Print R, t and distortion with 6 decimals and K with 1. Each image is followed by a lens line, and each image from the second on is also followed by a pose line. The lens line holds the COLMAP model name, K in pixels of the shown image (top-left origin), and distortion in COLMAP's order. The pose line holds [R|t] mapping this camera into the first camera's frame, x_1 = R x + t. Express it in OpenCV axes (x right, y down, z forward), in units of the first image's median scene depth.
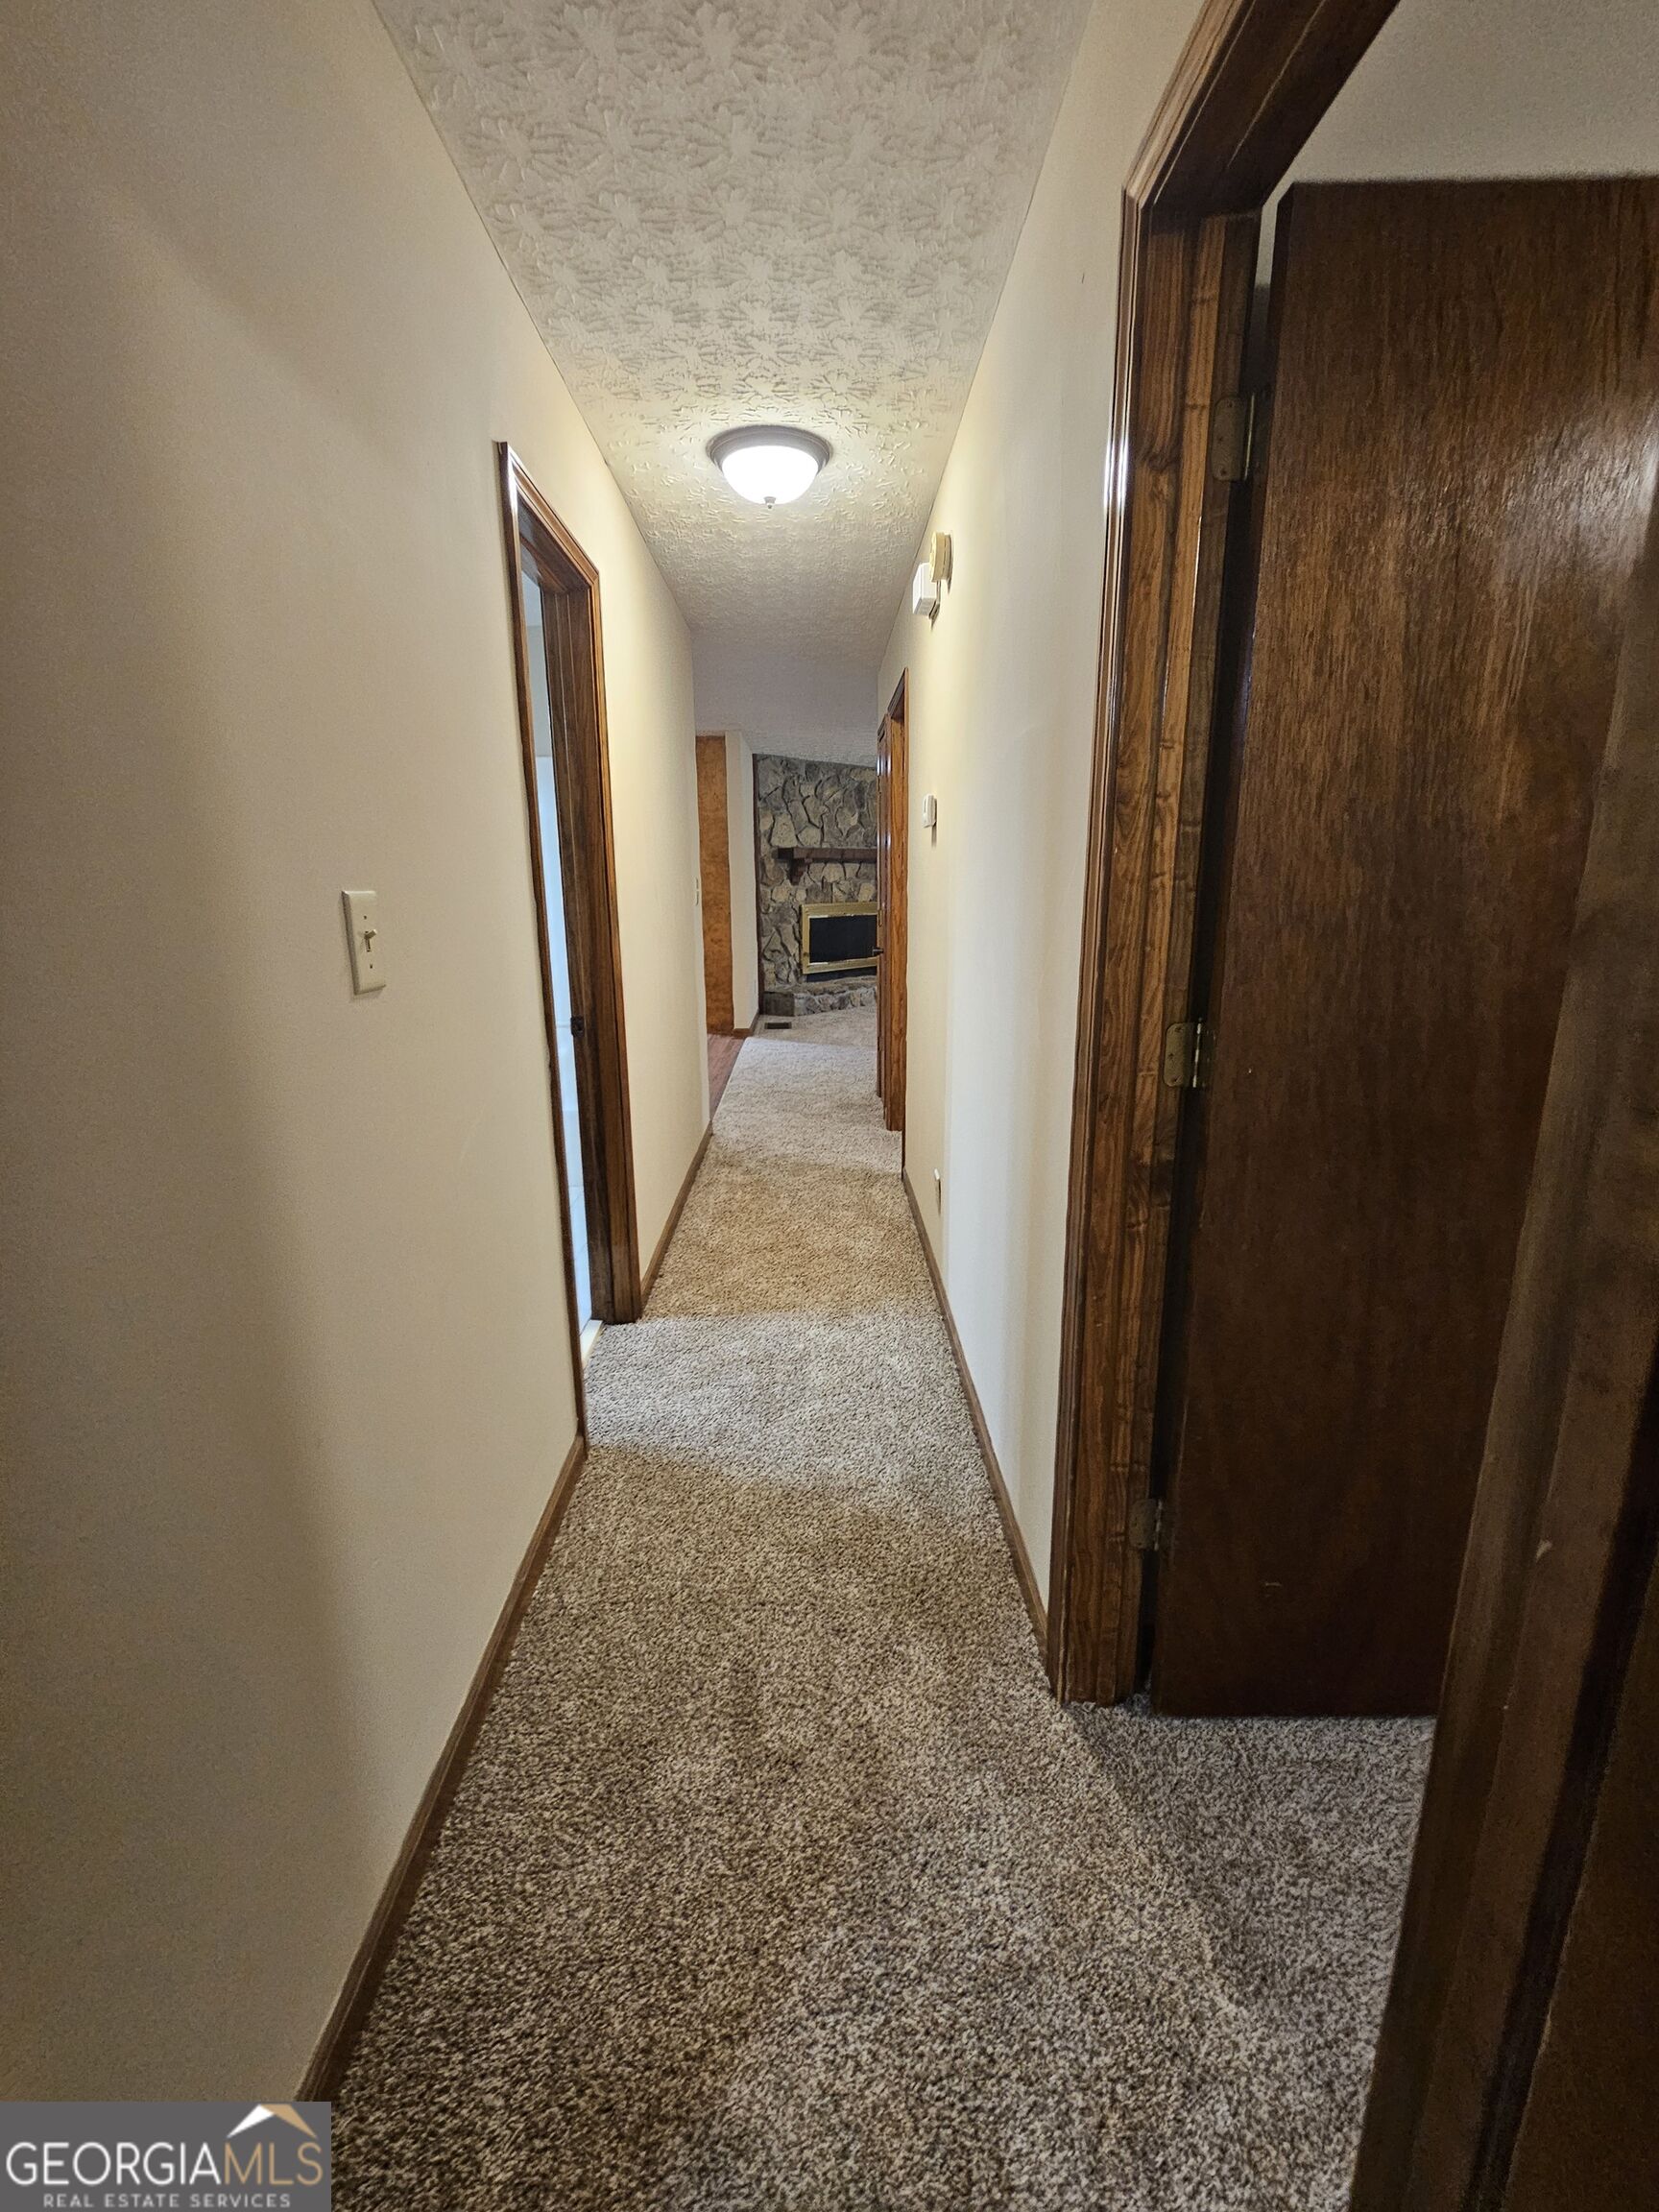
lens RADIAL K [[916.0, 0, 834.2], [0, 916.0, 1104.2], [0, 0, 1]] dist [0.001040, -0.000274]
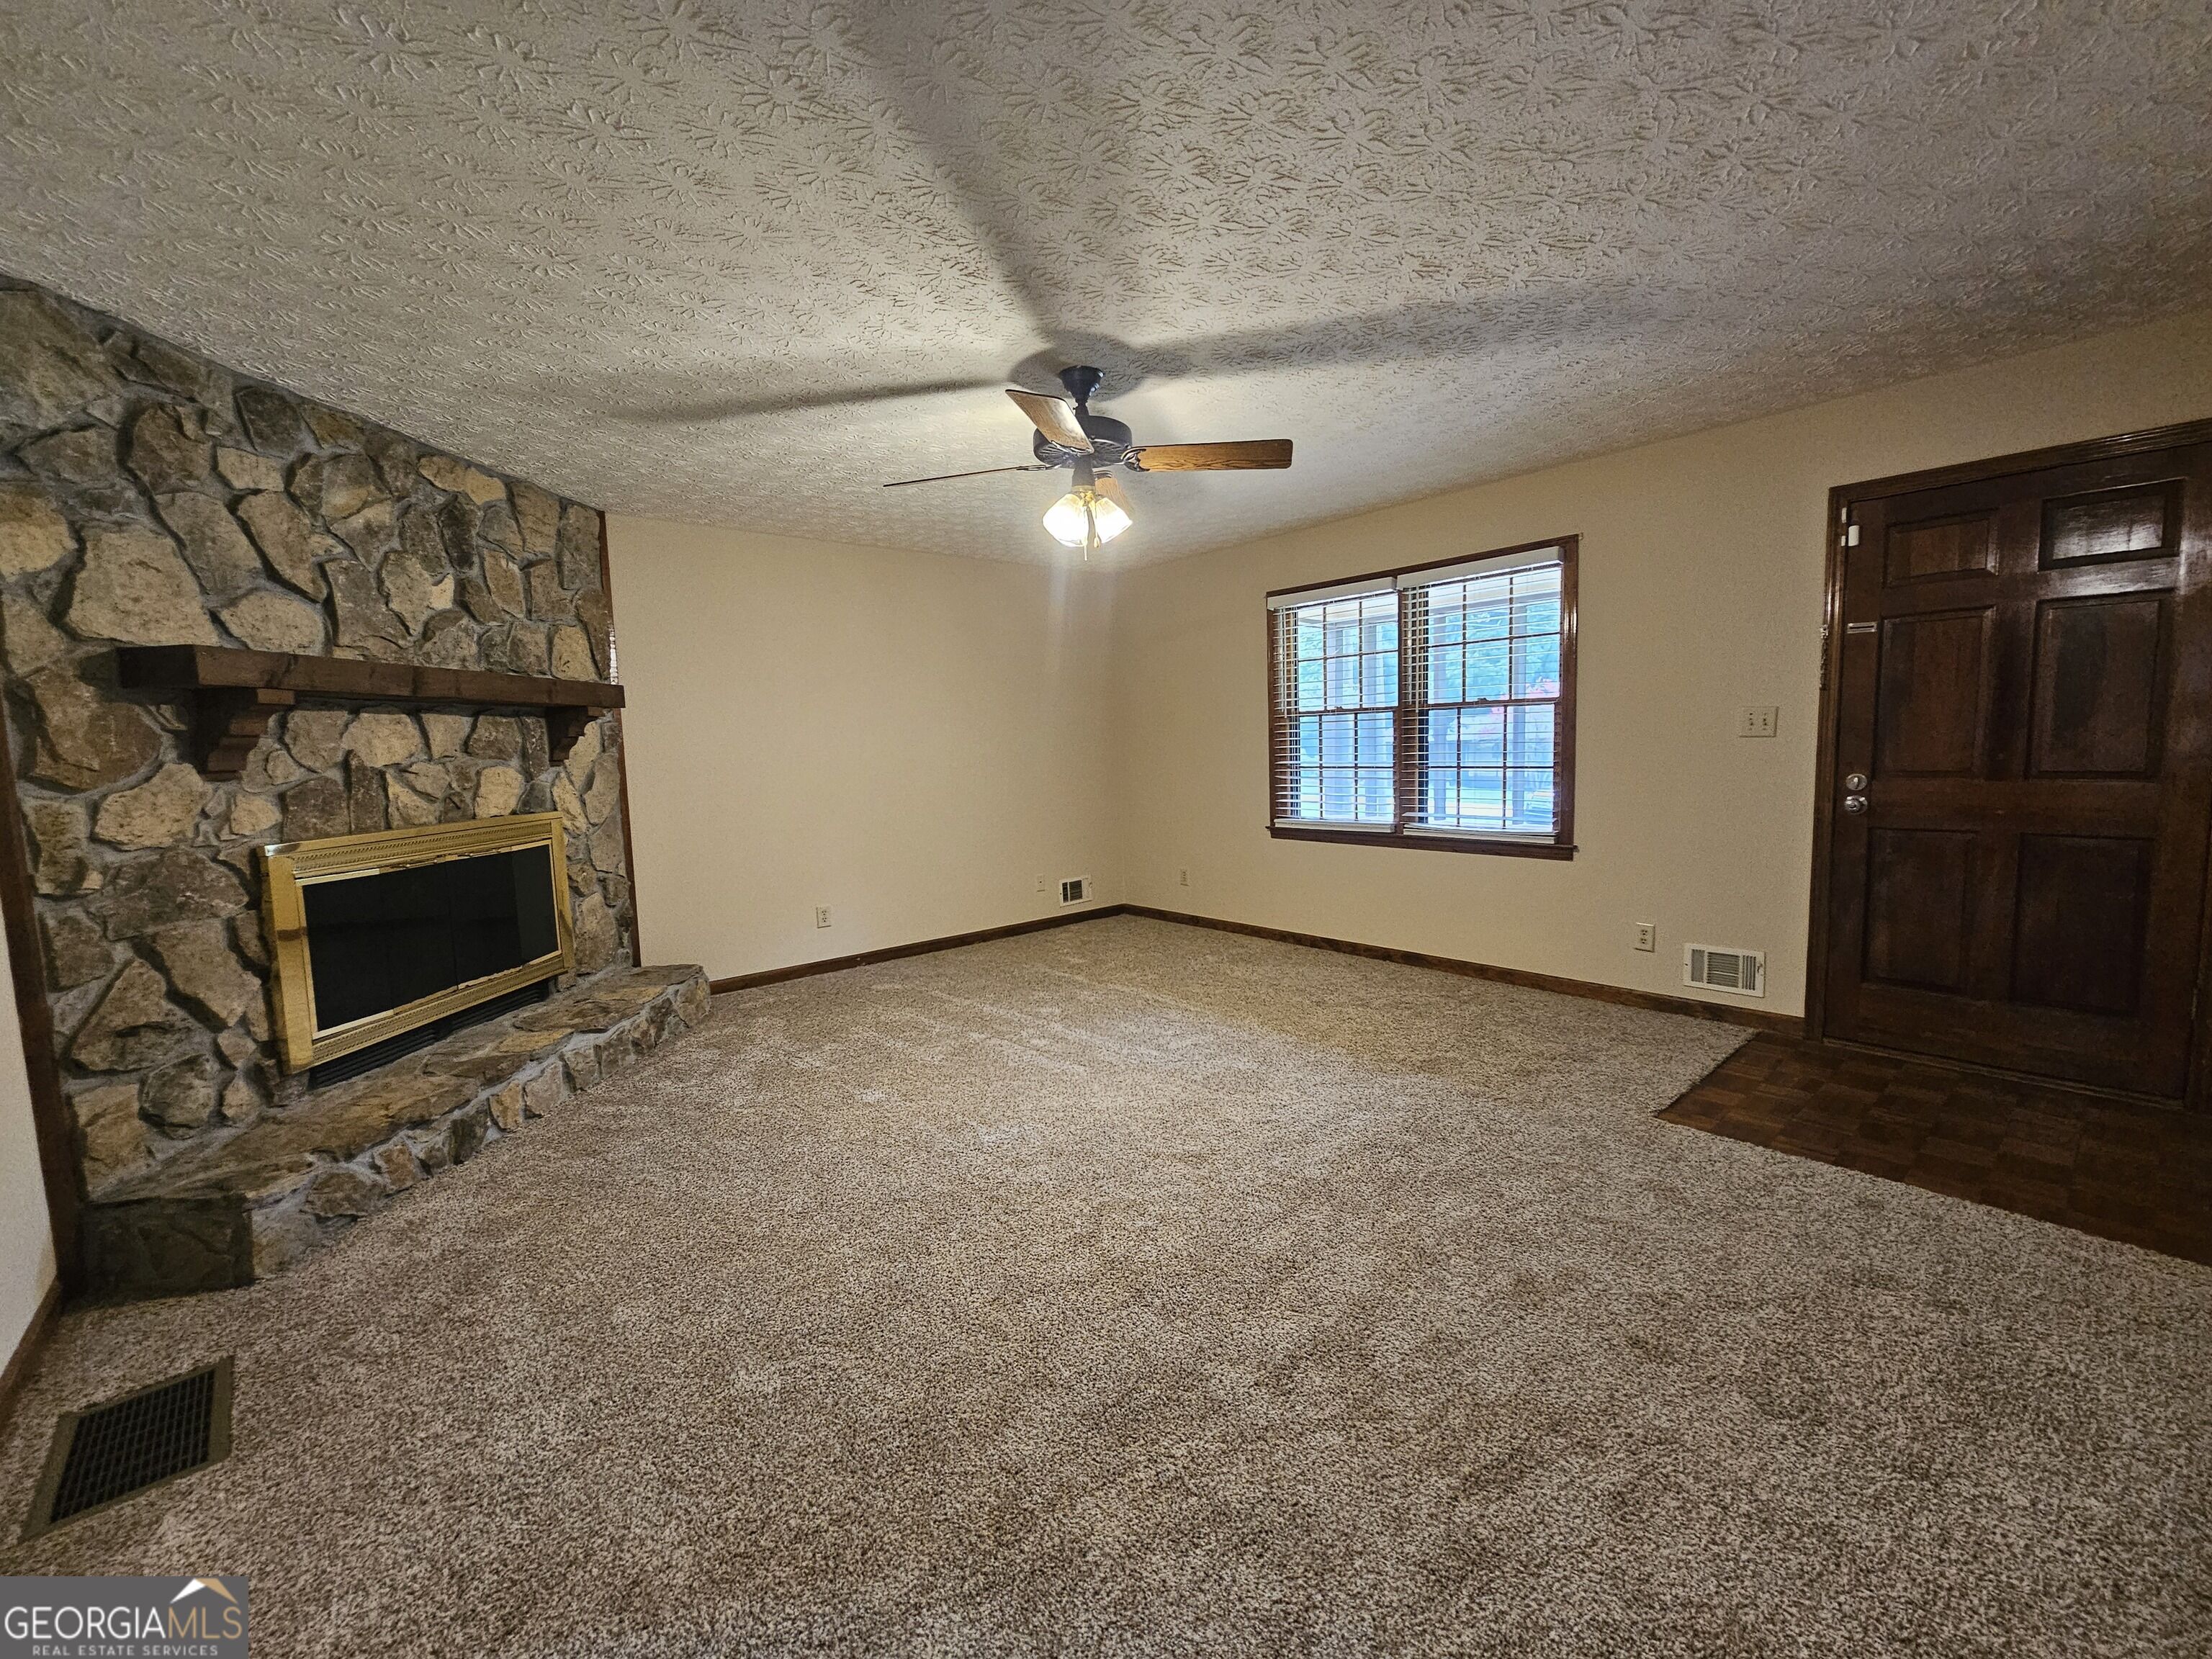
lens RADIAL K [[909.0, 0, 1106.8], [0, 909.0, 835.8], [0, 0, 1]] dist [-0.001171, -0.000434]
pose [[0.769779, -0.078830, 0.633424, -0.010904], [0.177423, 0.979664, -0.093696, -0.145519], [-0.613157, 0.184510, 0.768111, 0.609517]]
